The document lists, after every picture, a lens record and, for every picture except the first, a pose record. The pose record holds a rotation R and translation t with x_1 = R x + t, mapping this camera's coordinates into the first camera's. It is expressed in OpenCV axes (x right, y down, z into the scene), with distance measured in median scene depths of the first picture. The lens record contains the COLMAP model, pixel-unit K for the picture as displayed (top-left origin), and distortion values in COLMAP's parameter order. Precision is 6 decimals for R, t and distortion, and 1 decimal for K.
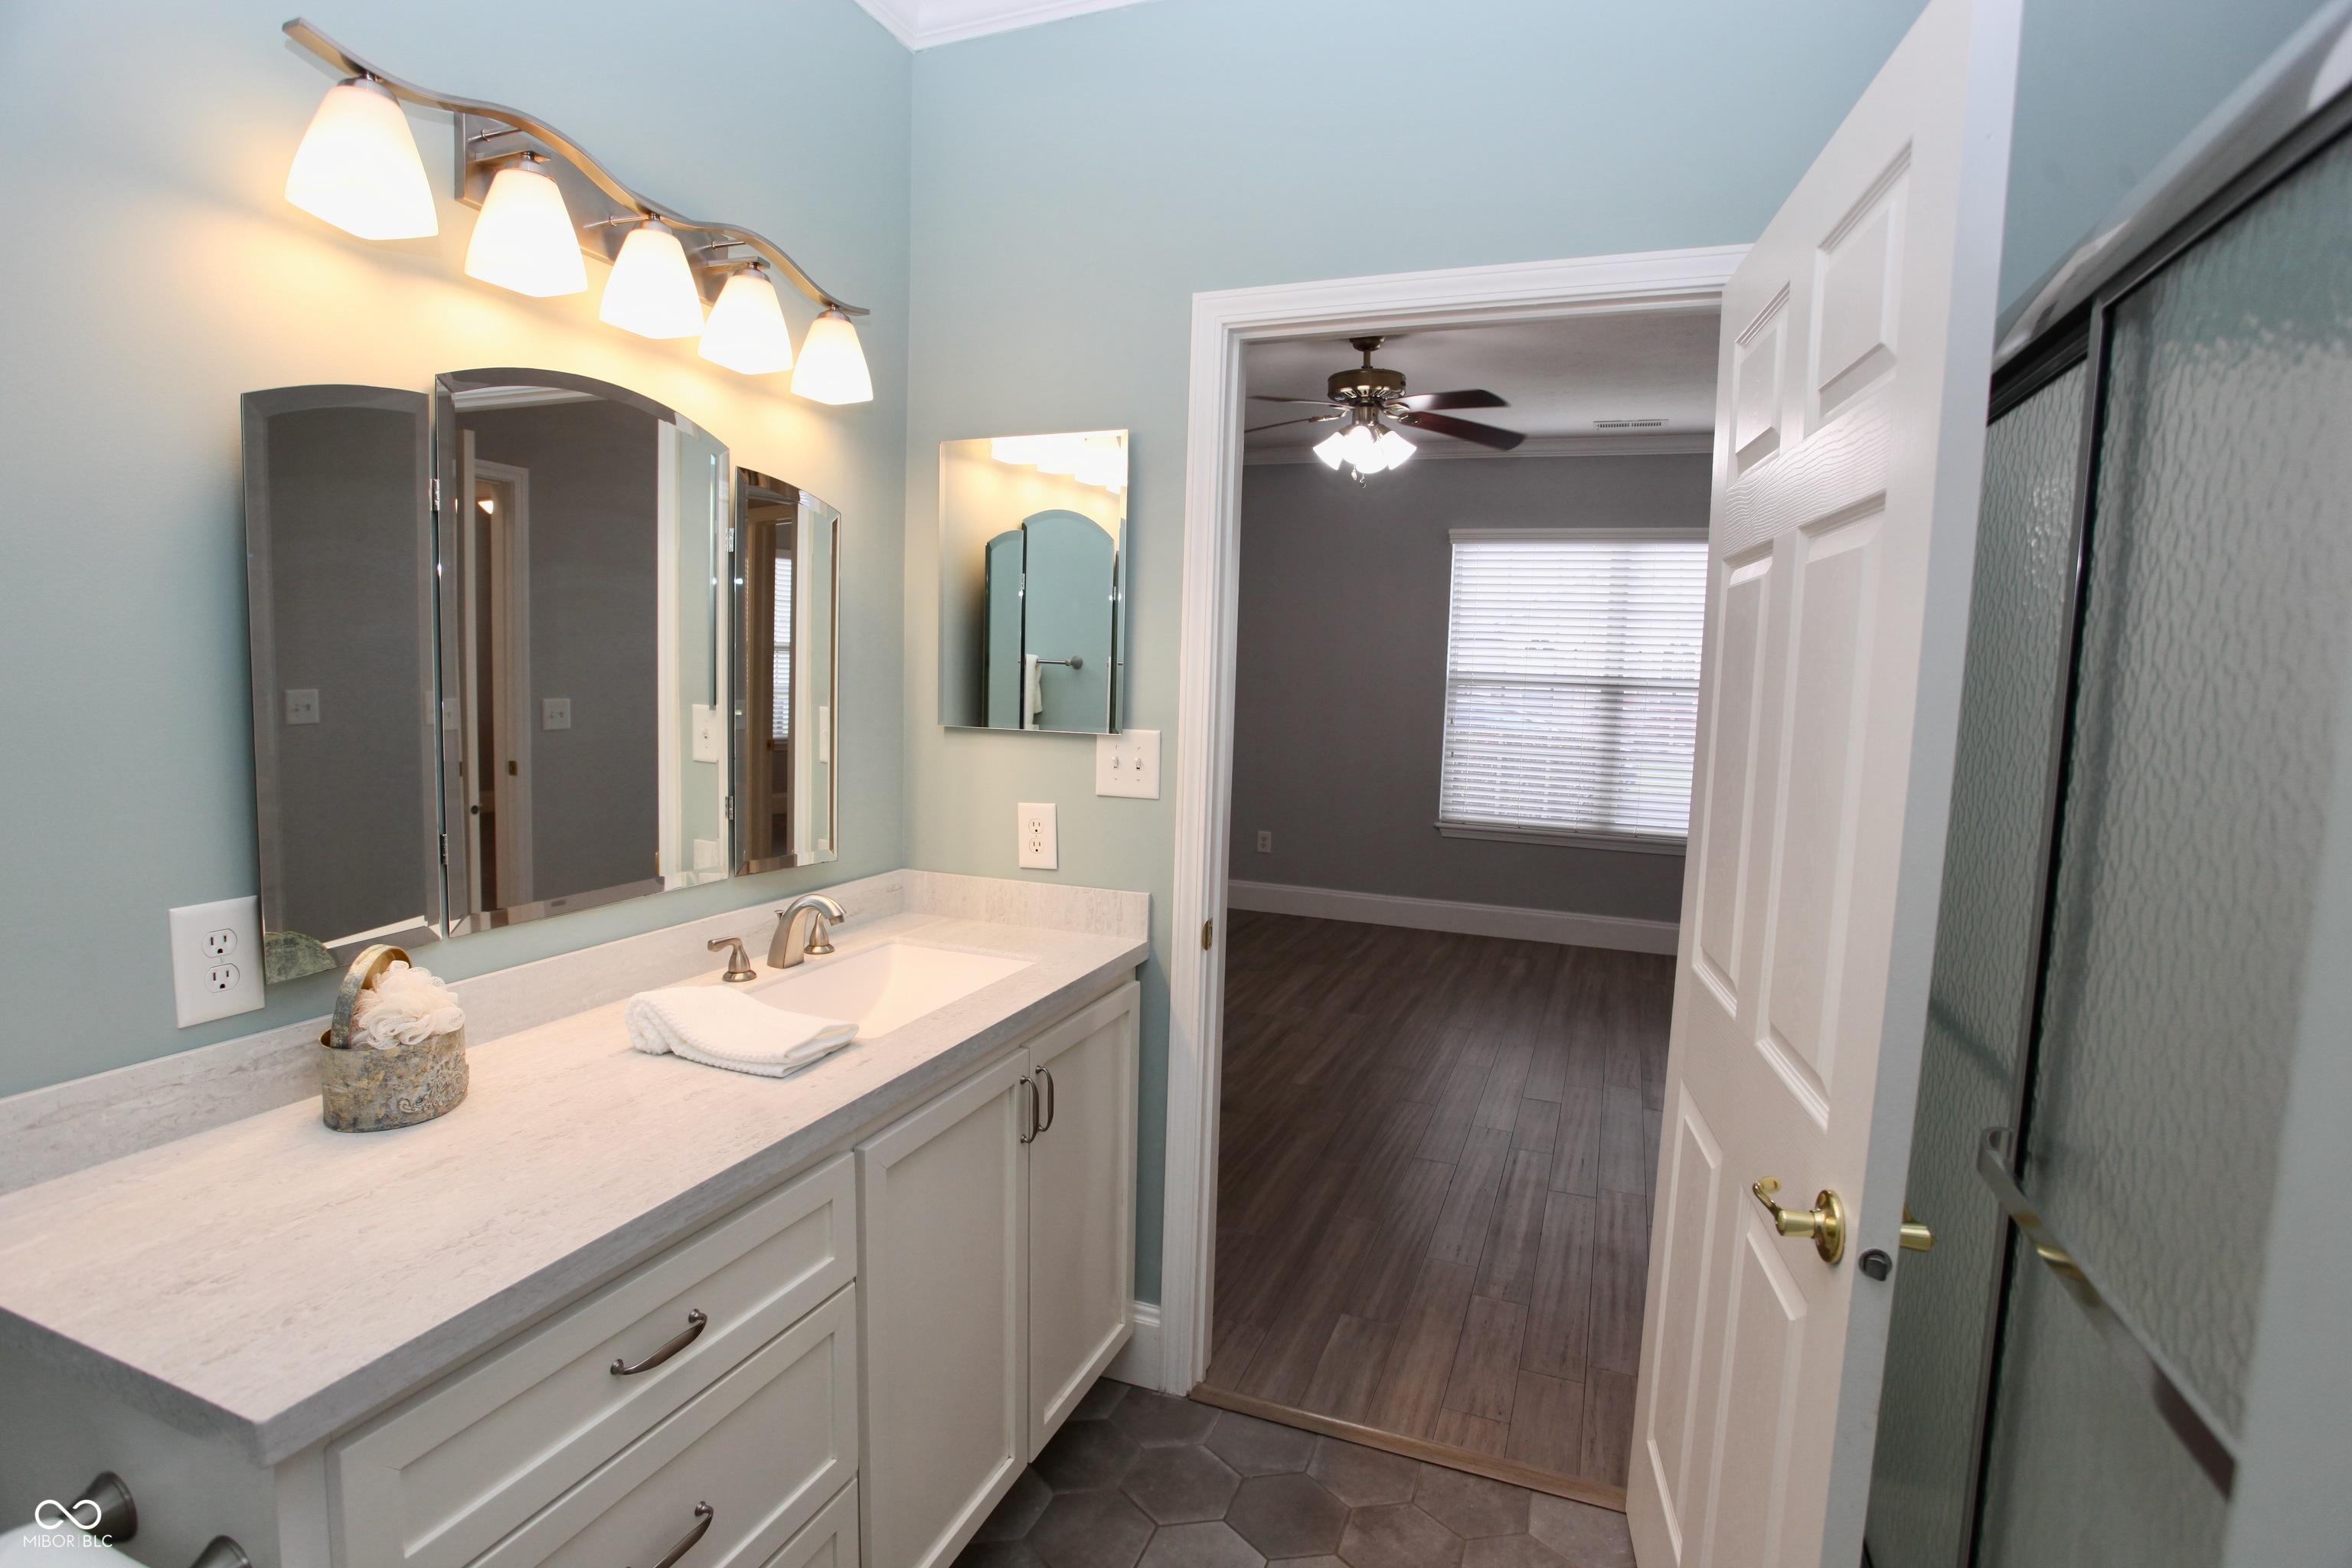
lens RADIAL K [[1139.4, 0, 1175.8], [0, 1139.4, 780.6], [0, 0, 1]] dist [-0.078215, 0.038419]
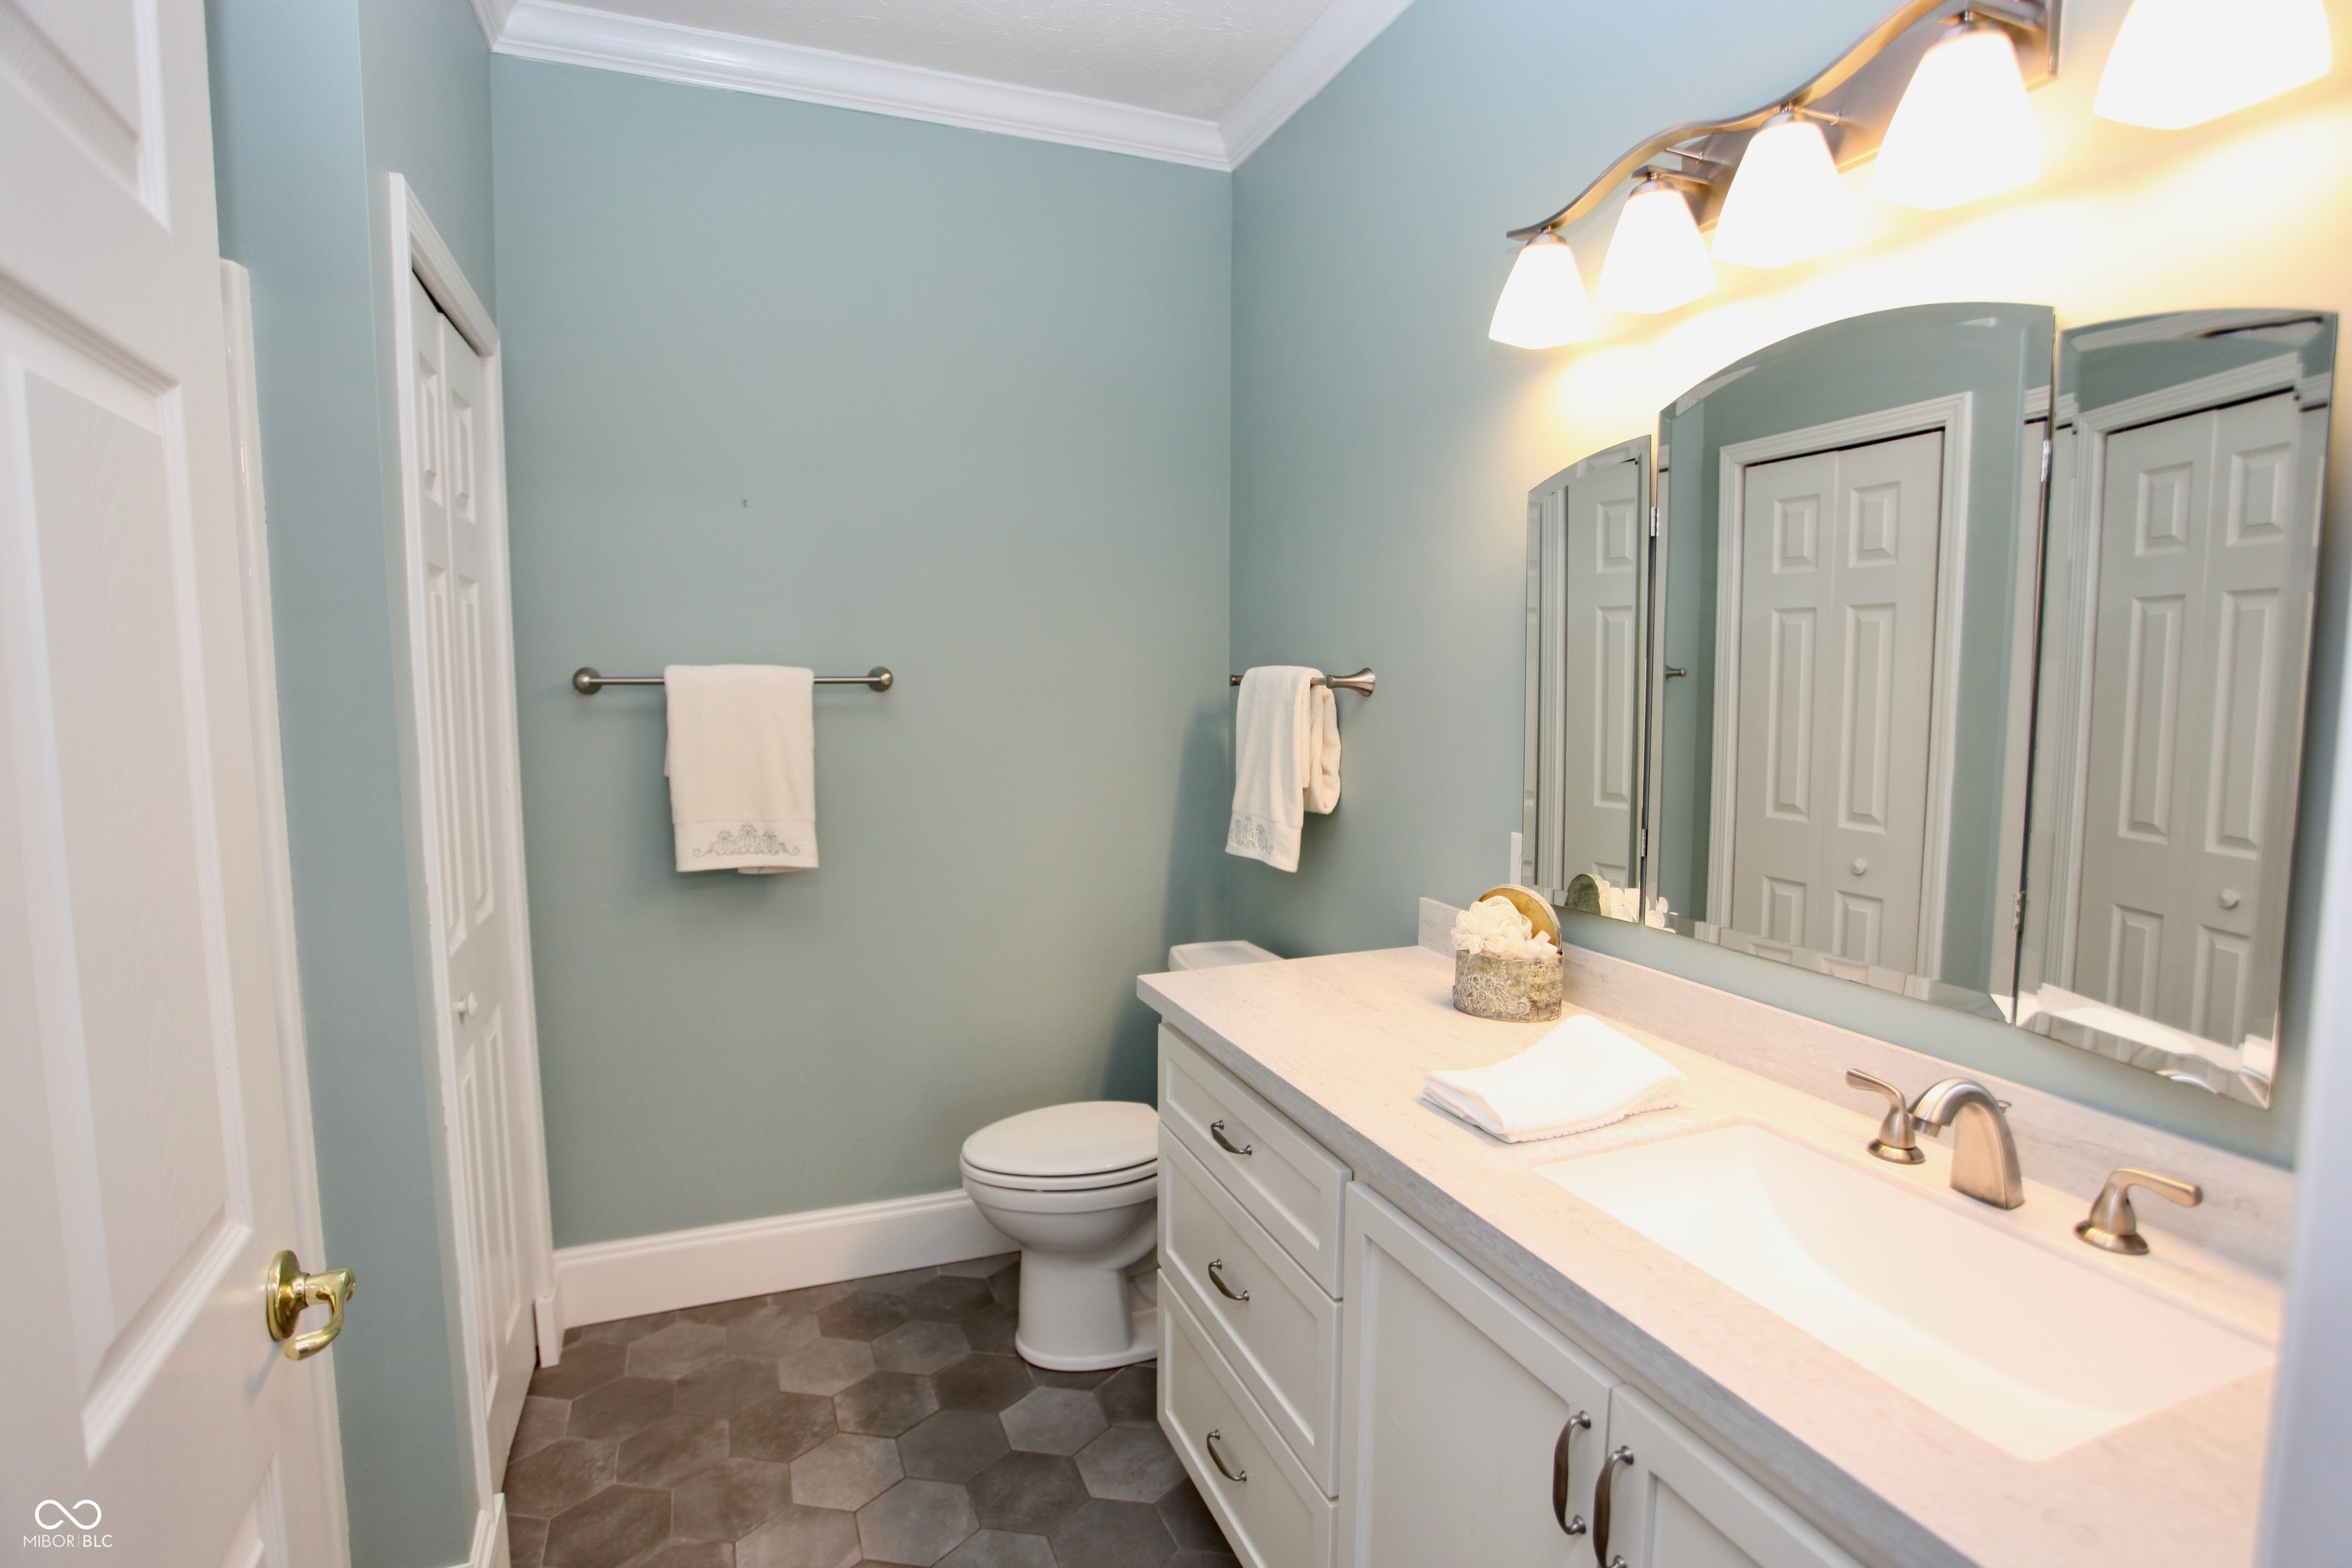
lens RADIAL K [[1139.4, 0, 1175.8], [0, 1139.4, 780.6], [0, 0, 1]] dist [-0.078215, 0.038419]
pose [[-0.727739, 0.037083, -0.684850, 0.368013], [-0.084719, 0.986030, 0.143416, -0.100029], [0.680601, 0.162389, -0.714431, 1.219110]]
